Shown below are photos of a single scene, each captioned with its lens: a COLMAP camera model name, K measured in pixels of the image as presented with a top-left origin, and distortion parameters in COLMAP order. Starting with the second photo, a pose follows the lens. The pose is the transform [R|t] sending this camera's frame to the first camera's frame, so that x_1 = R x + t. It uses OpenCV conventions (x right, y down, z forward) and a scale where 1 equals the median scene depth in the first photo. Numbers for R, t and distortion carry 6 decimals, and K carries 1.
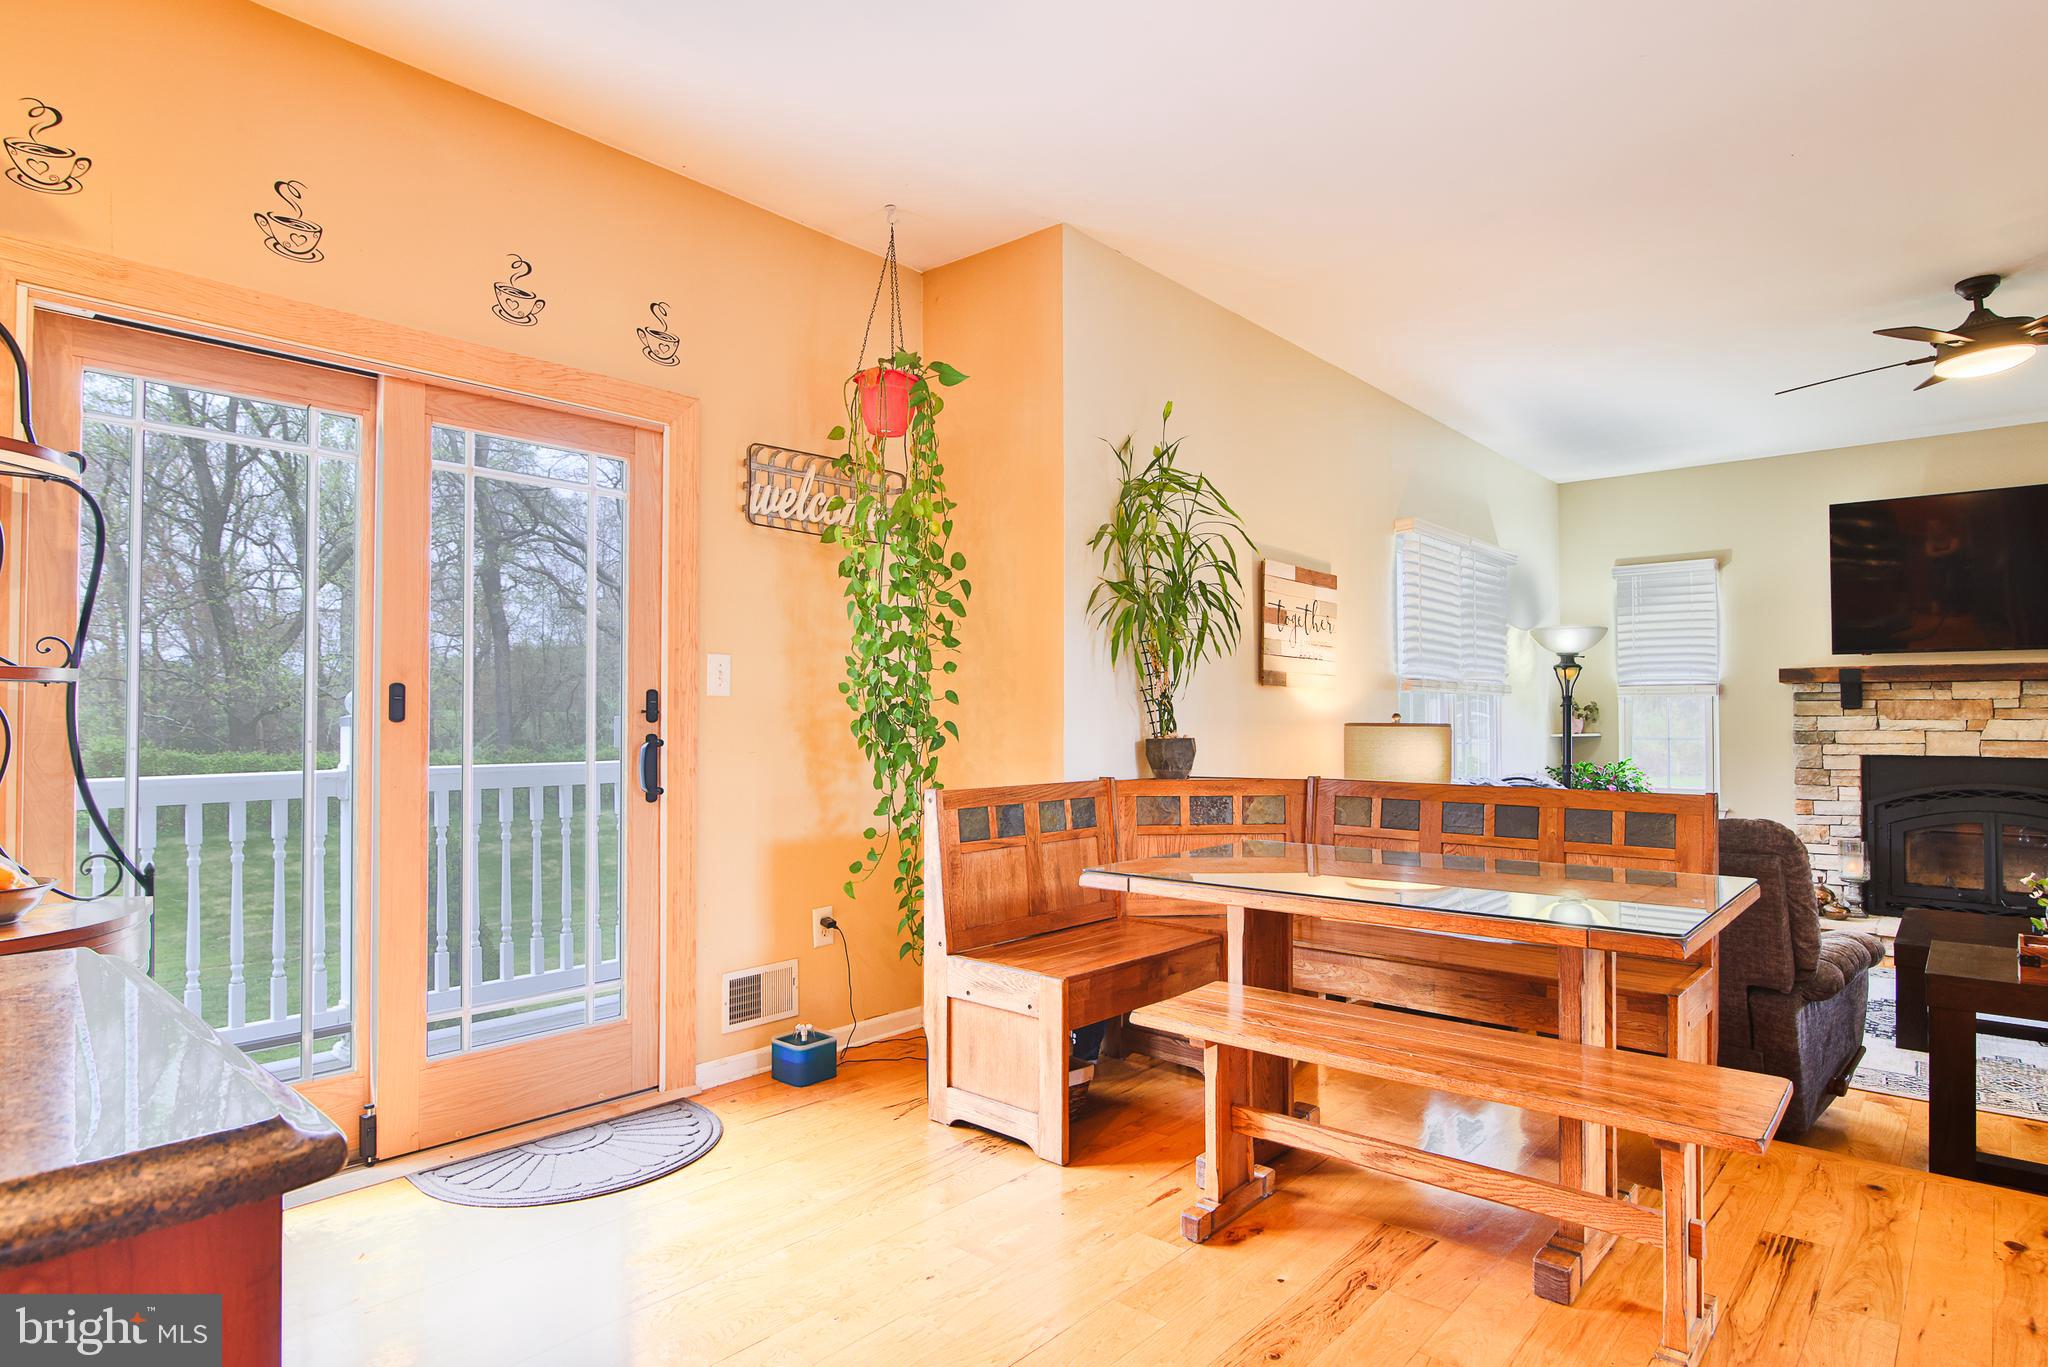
lens RADIAL K [[1102.4, 0, 1017.8], [0, 1102.4, 701.8], [0, 0, 1]] dist [-0.006846, -0.000138]
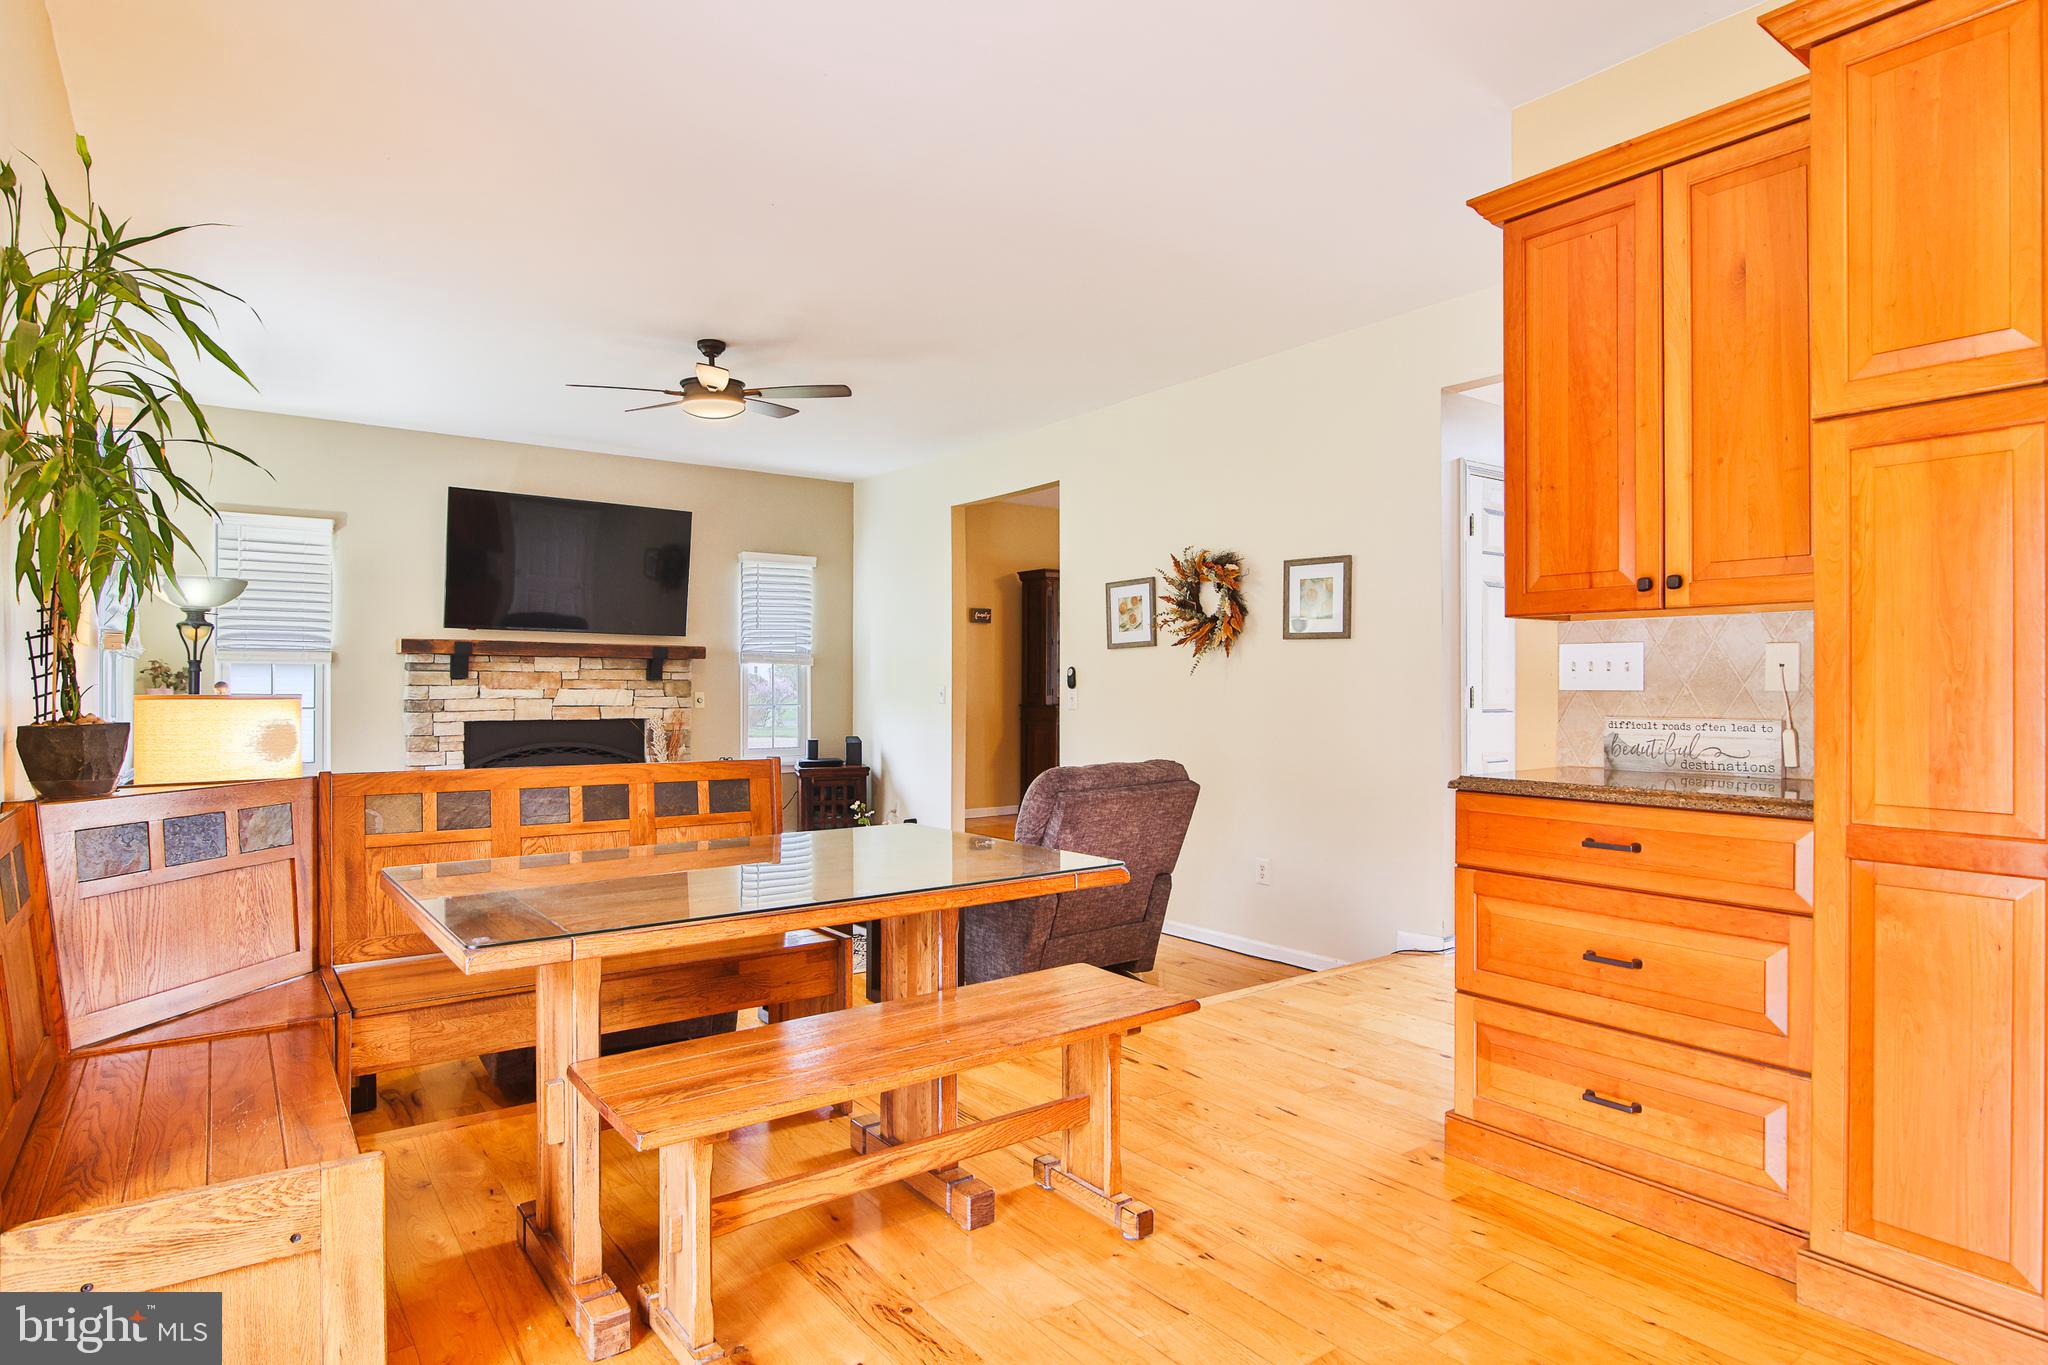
lens RADIAL K [[1102.4, 0, 1017.6], [0, 1102.4, 680.0], [0, 0, 1]] dist [-0.006846, -0.000138]
pose [[0.220055, 0.007159, 0.975461, -0.178598], [-0.016547, 0.999857, -0.003605, 0.002305], [-0.975347, -0.015347, 0.220142, 0.229120]]
